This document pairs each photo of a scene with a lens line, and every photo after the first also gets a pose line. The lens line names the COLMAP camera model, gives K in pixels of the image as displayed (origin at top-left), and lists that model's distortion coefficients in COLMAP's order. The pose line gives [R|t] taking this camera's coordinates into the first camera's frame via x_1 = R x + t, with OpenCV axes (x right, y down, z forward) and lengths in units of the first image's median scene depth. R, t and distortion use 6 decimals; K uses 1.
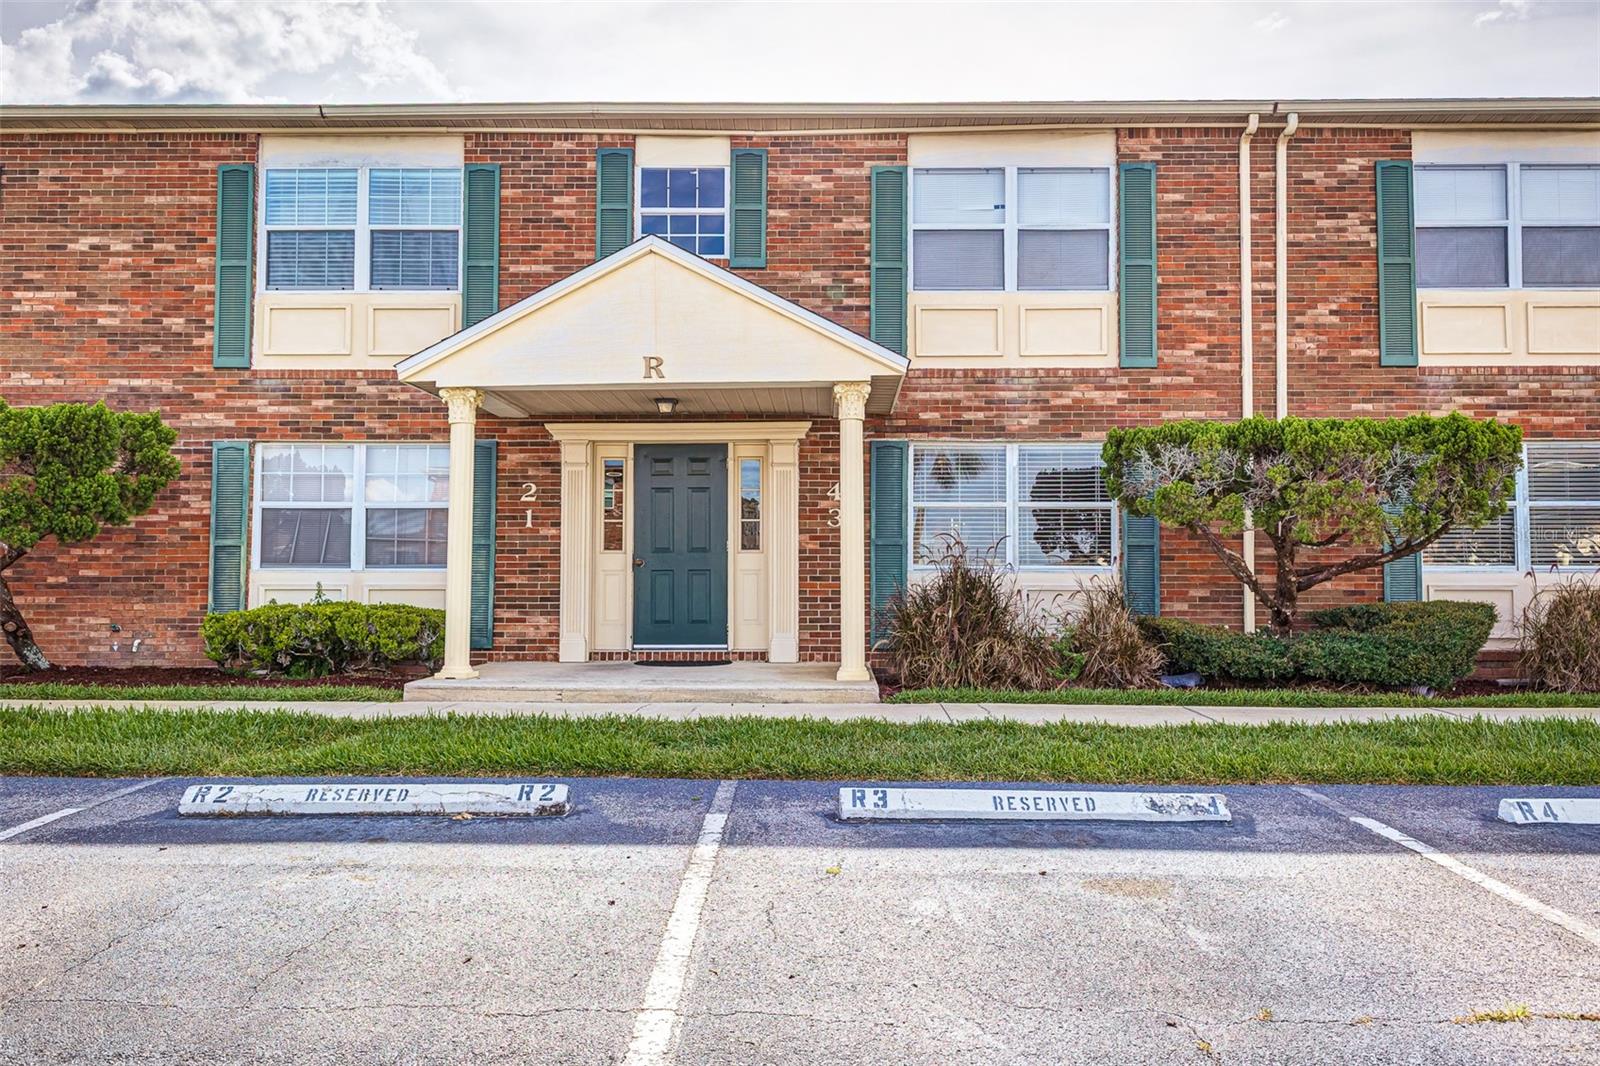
lens RADIAL K [[1118.1, 0, 798.8], [0, 1118.1, 533.8], [0, 0, 1]] dist [0.024527, -0.020660]
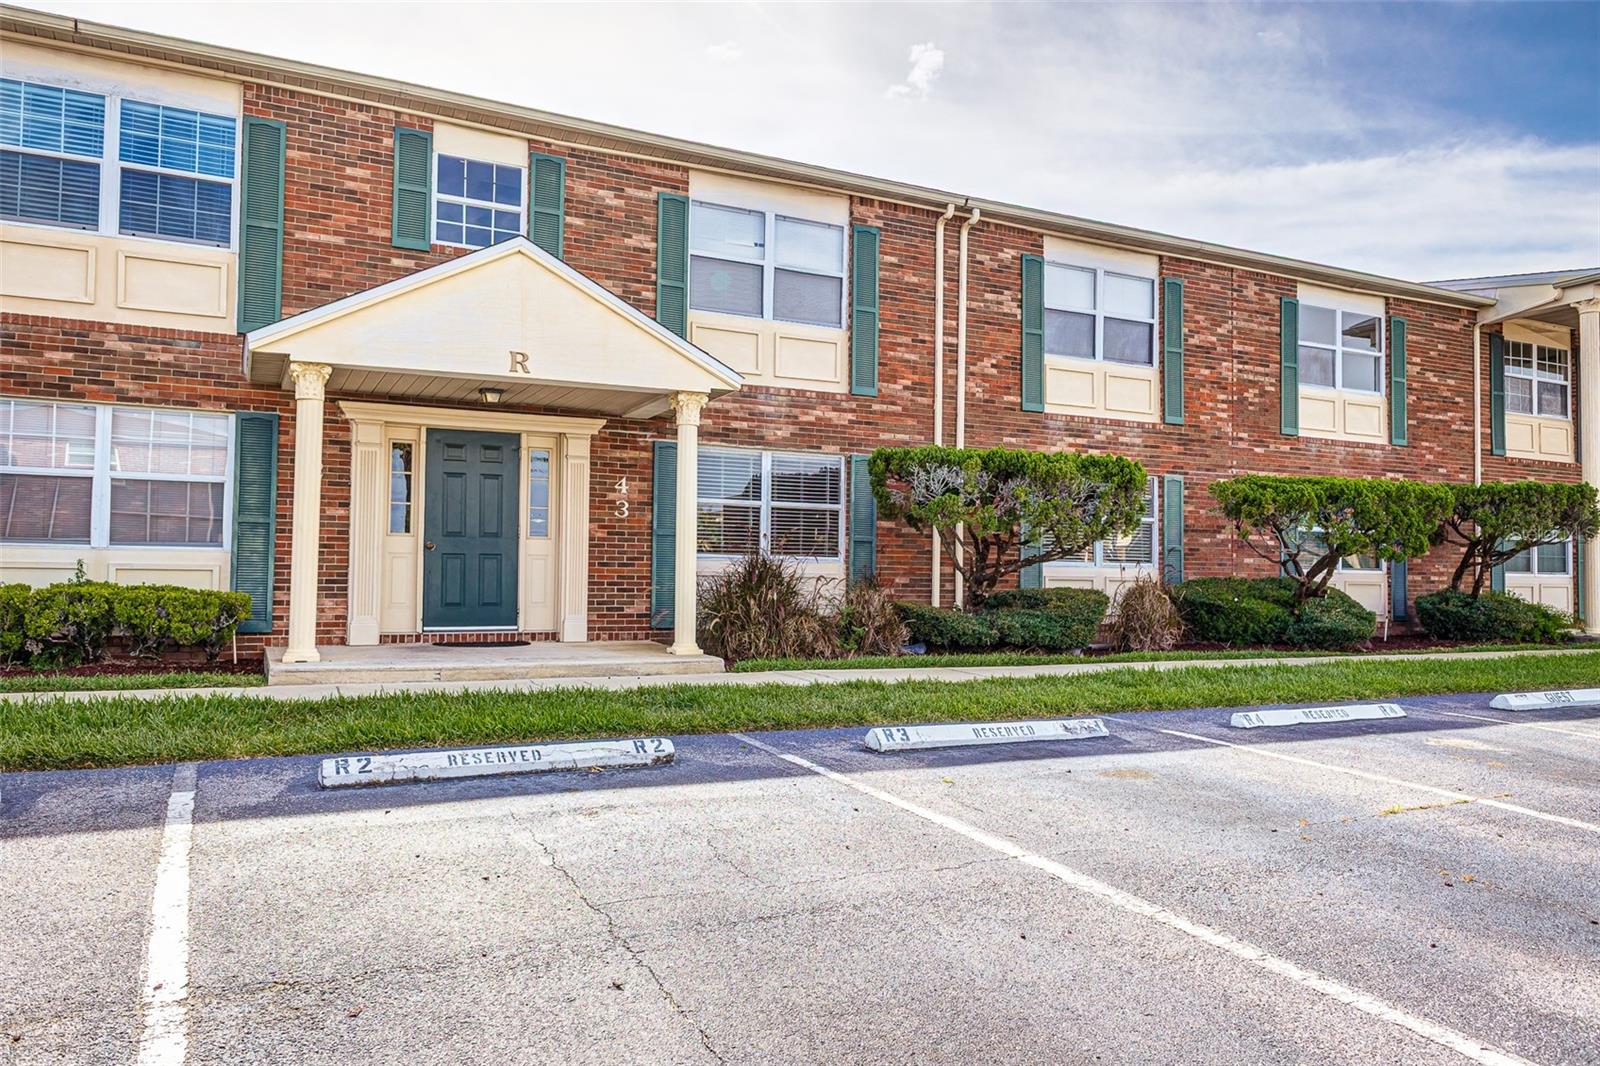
lens RADIAL K [[1118.1, 0, 798.9], [0, 1118.1, 535.2], [0, 0, 1]] dist [0.024527, -0.020660]
pose [[0.887545, 0.027182, 0.459918, -0.315670], [-0.033176, 0.999437, 0.004955, 0.000123], [-0.459524, -0.019656, 0.887948, -0.051496]]
